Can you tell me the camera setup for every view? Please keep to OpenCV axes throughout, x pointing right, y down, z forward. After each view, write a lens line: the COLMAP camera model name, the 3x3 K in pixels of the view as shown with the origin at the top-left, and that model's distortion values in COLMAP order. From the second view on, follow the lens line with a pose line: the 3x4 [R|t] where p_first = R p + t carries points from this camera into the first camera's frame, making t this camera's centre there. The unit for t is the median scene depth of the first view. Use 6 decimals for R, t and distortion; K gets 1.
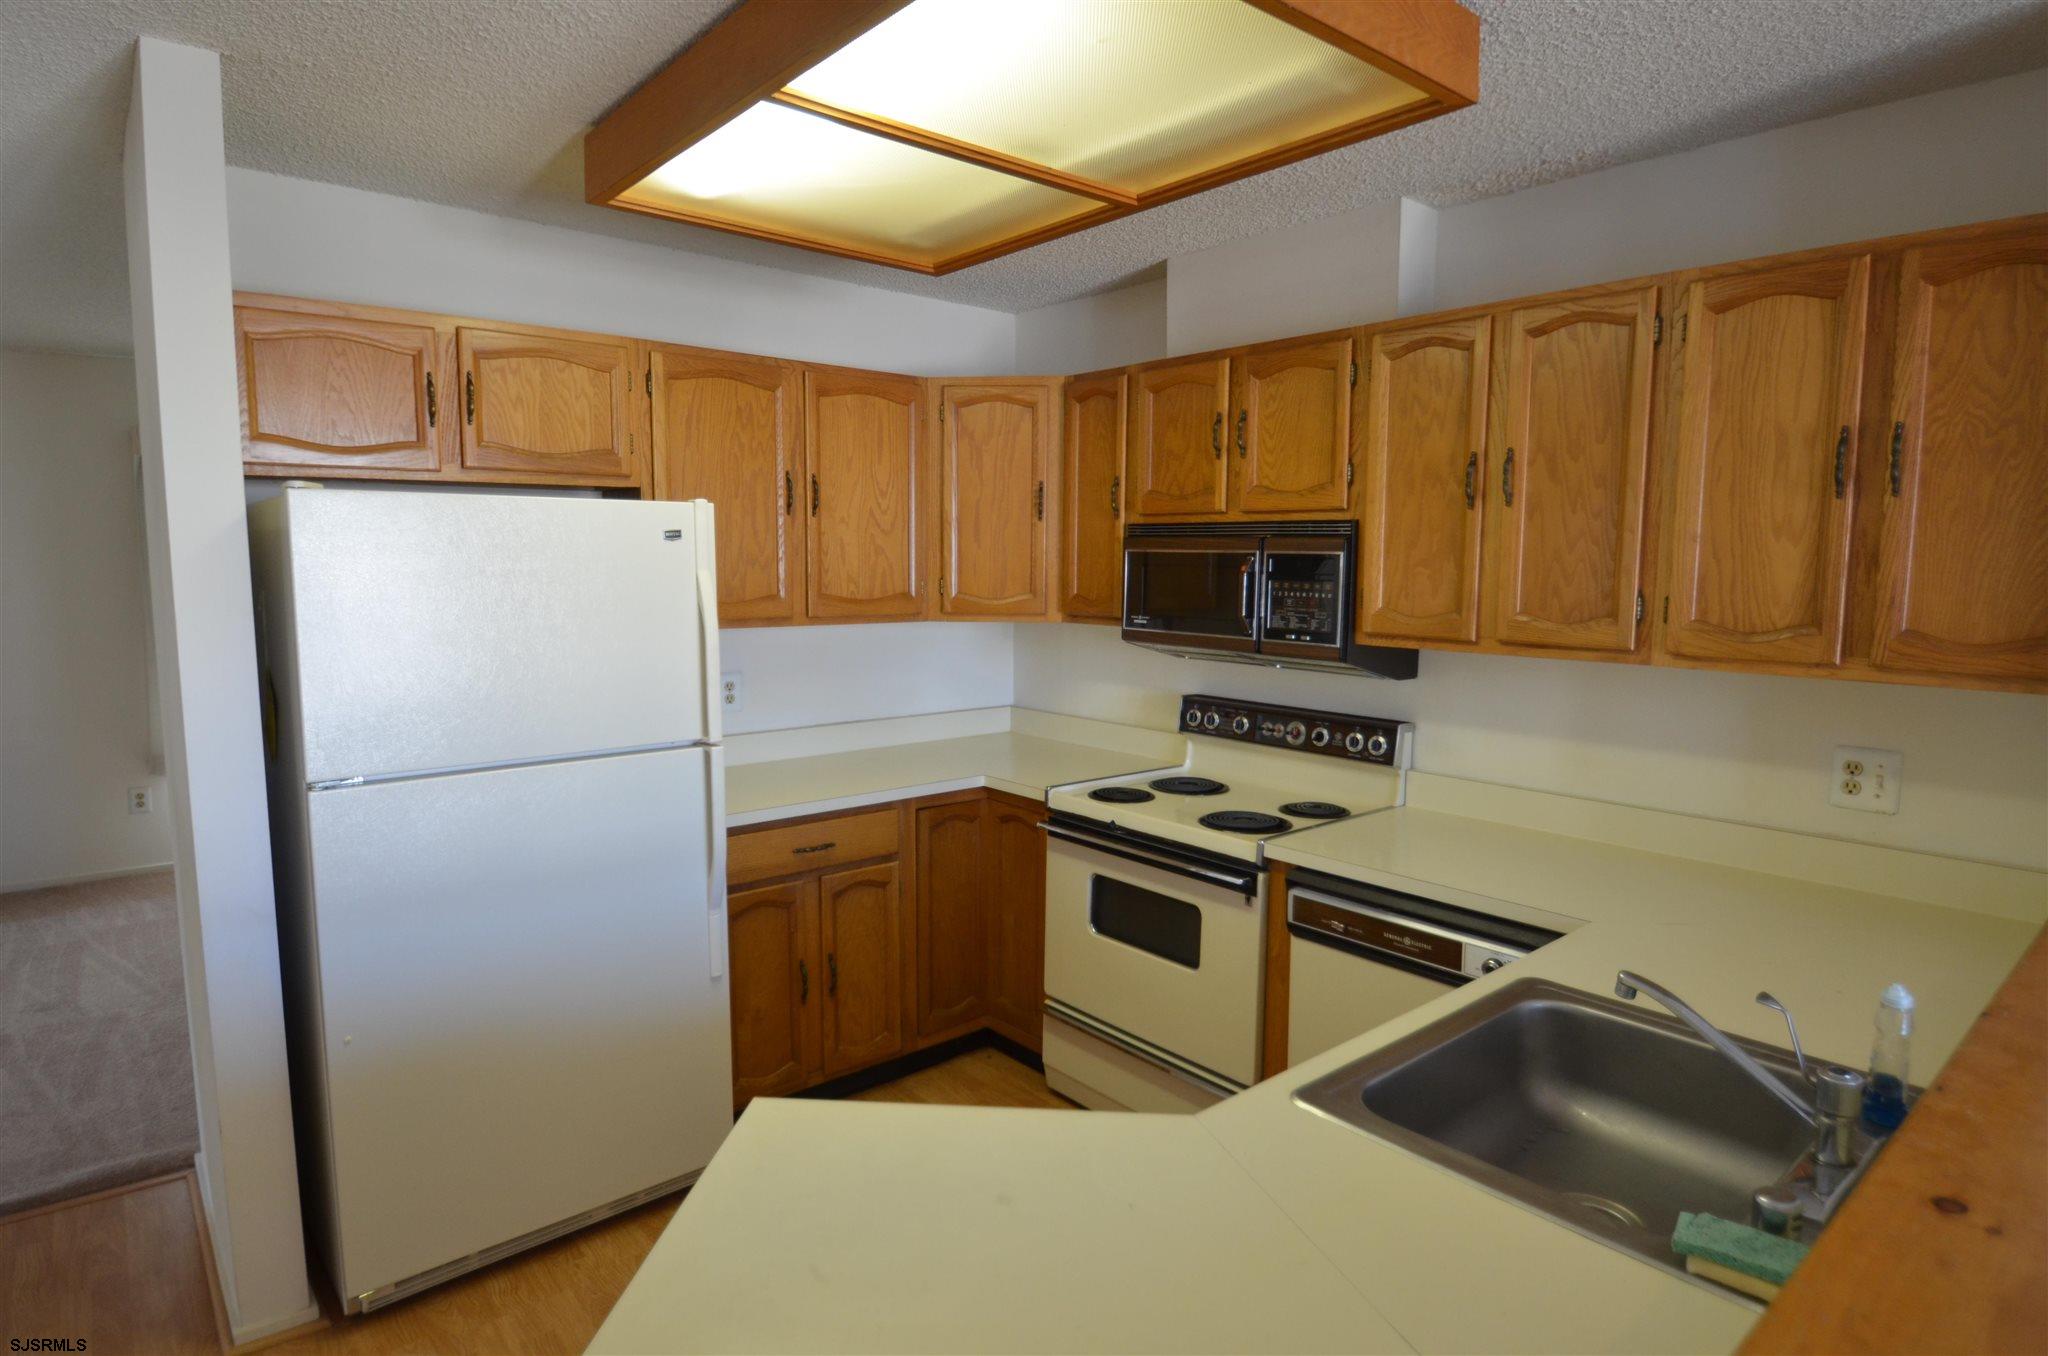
lens RADIAL K [[1117.3, 0, 1024.0], [0, 1117.3, 678.0], [0, 0, 1]] dist [-0.001010, -0.000528]
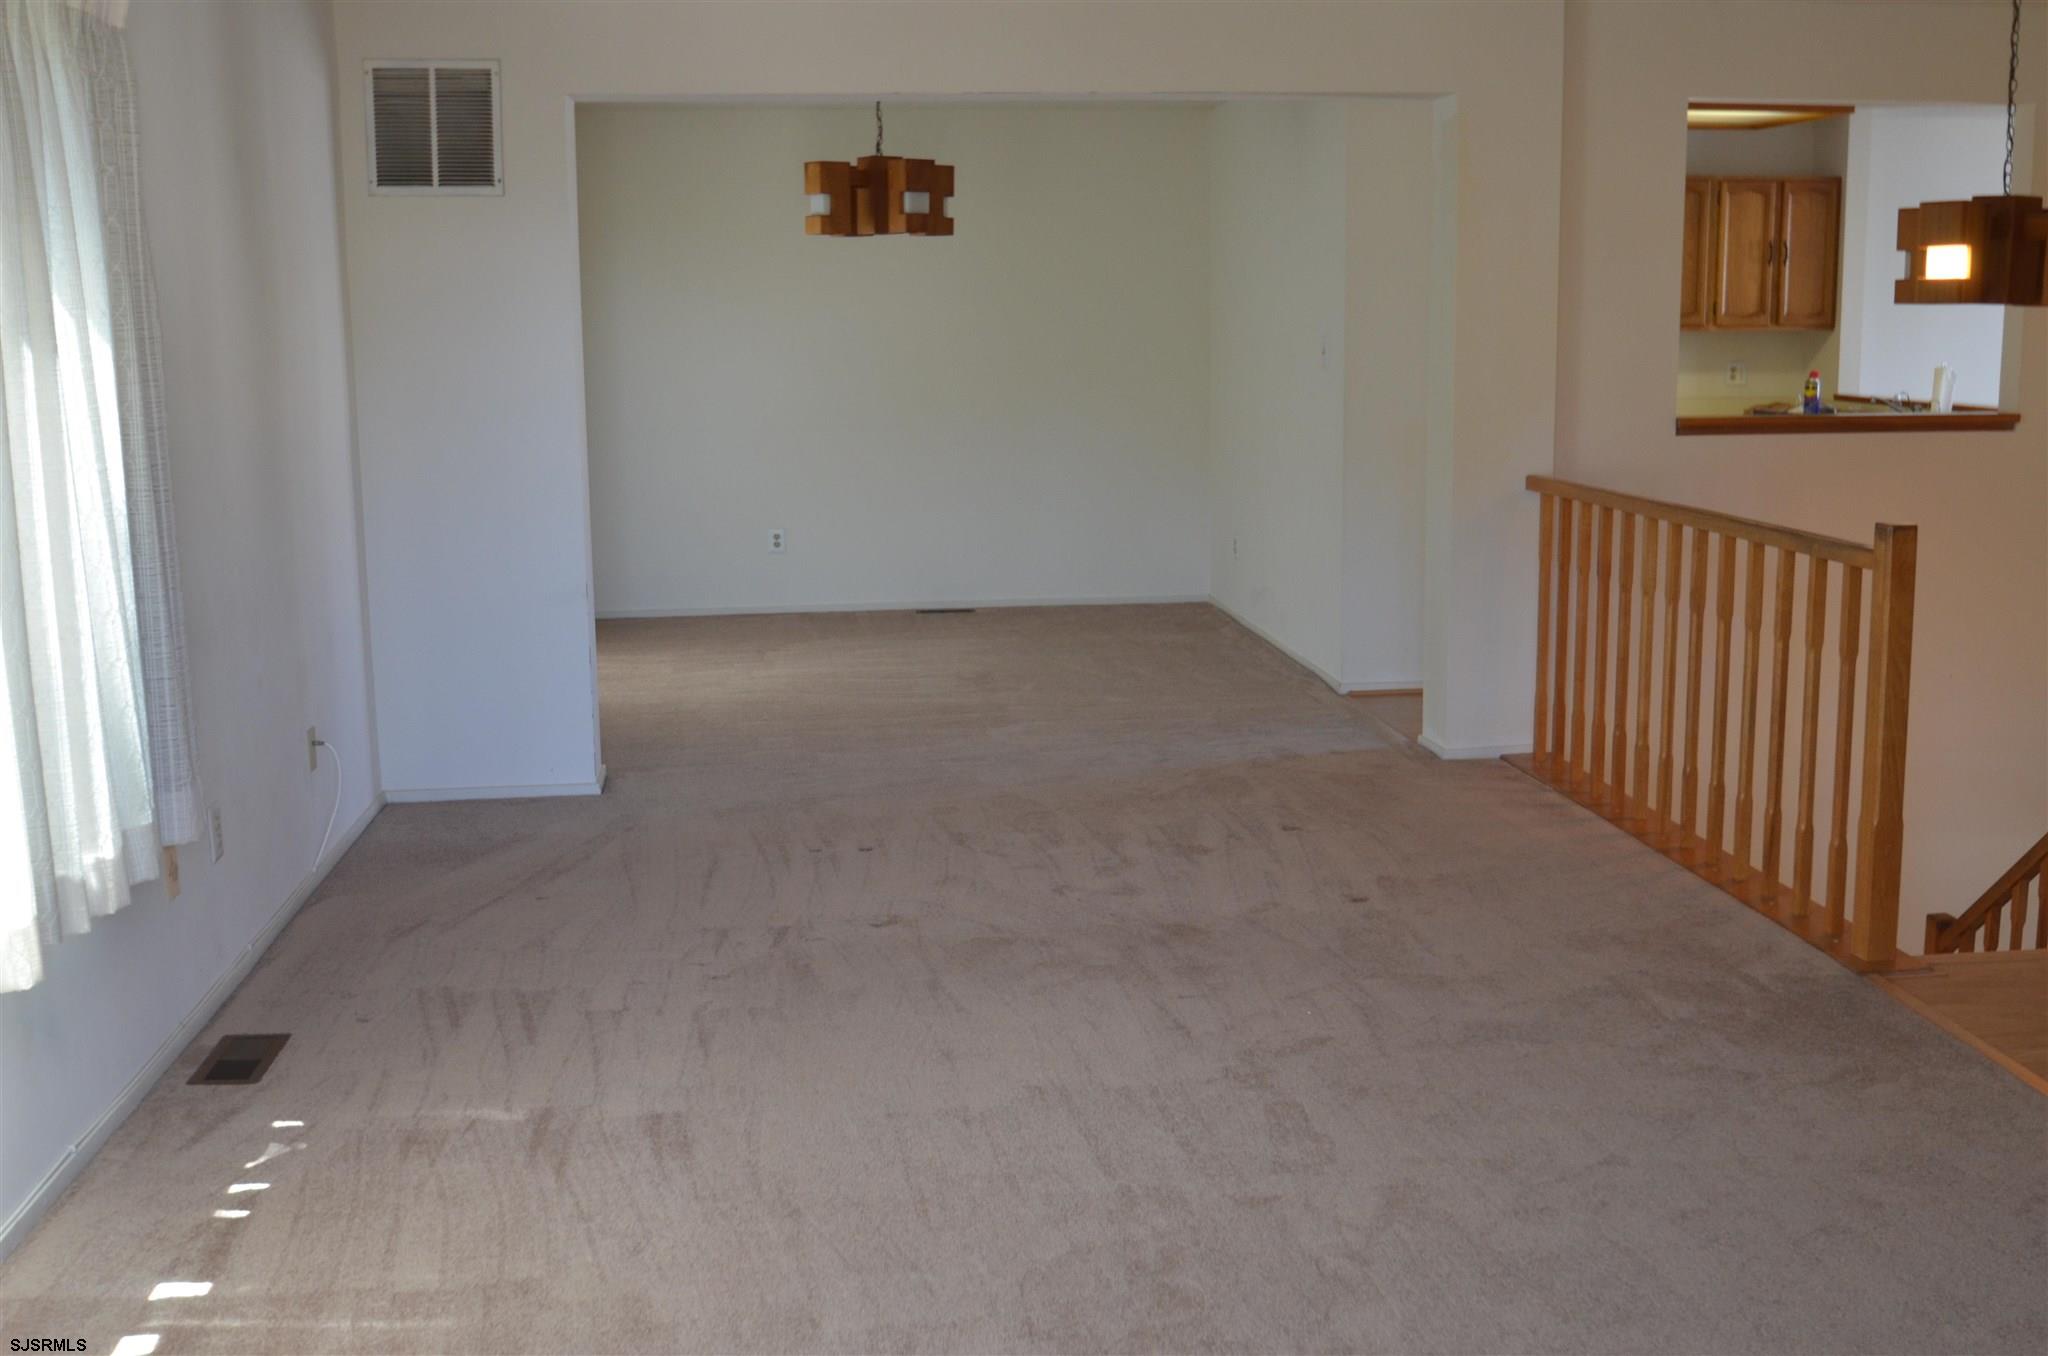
lens RADIAL K [[2155.1, 0, 1024.0], [0, 2155.1, 678.0], [0, 0, 1]] dist [-0.001857, 0.007543]
pose [[0.563130, -0.154963, 0.811709, -4.831307], [0.105709, 0.987699, 0.115224, 0.042108], [-0.819579, 0.020919, 0.572584, -0.551051]]
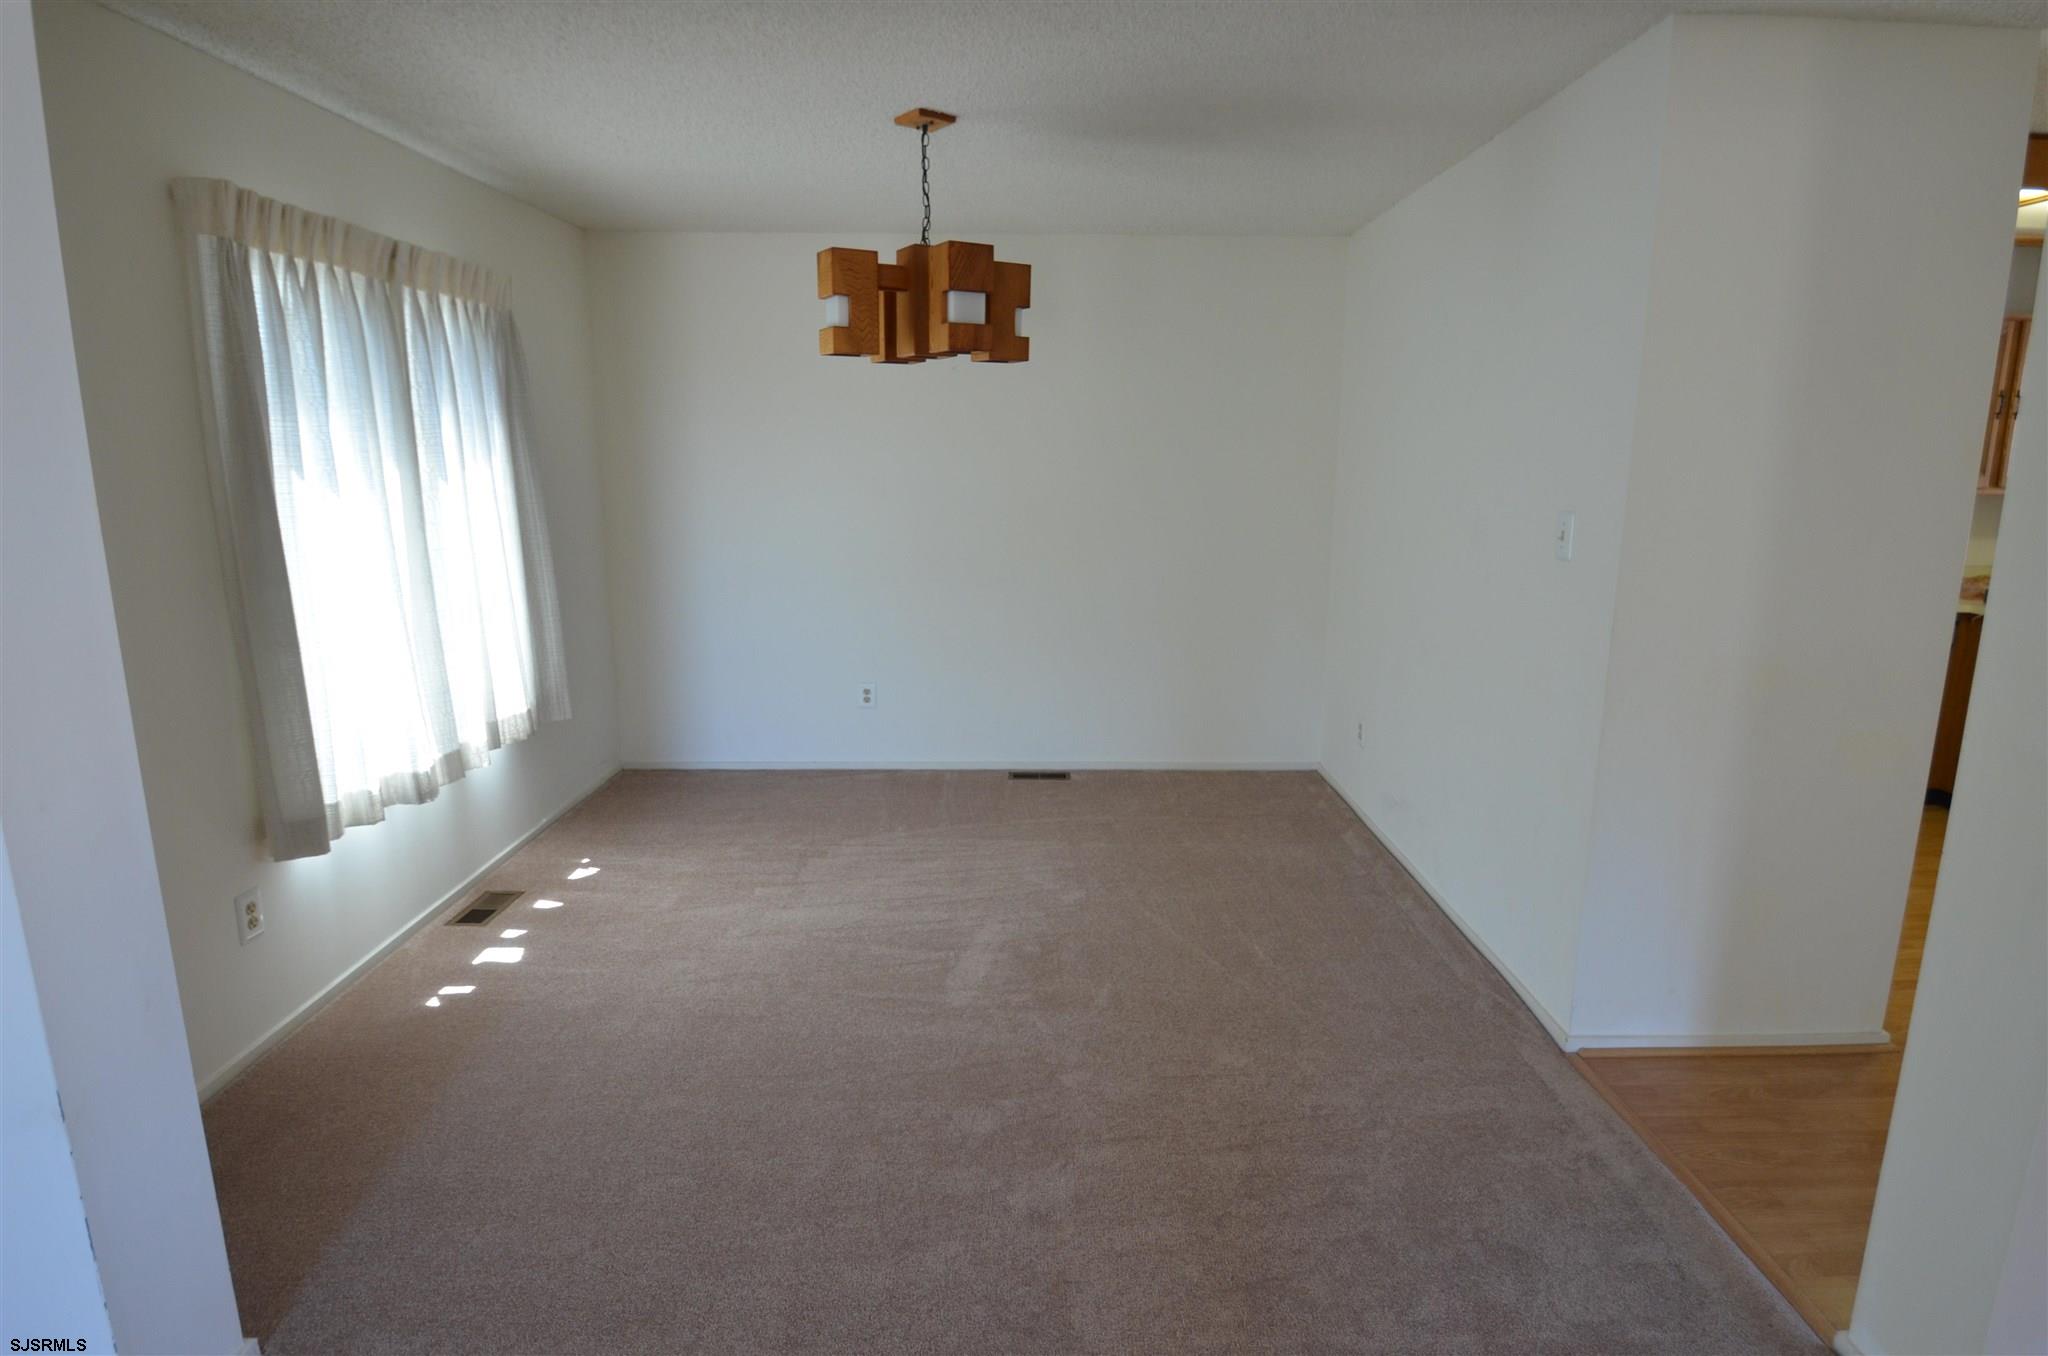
lens RADIAL K [[1117.3, 0, 1024.0], [0, 1117.3, 678.0], [0, 0, 1]] dist [-0.001010, -0.000528]
pose [[0.657668, -0.157616, 0.736634, -2.460736], [0.082938, 0.987071, 0.137154, -0.122690], [-0.748728, -0.029107, 0.662238, 0.980896]]
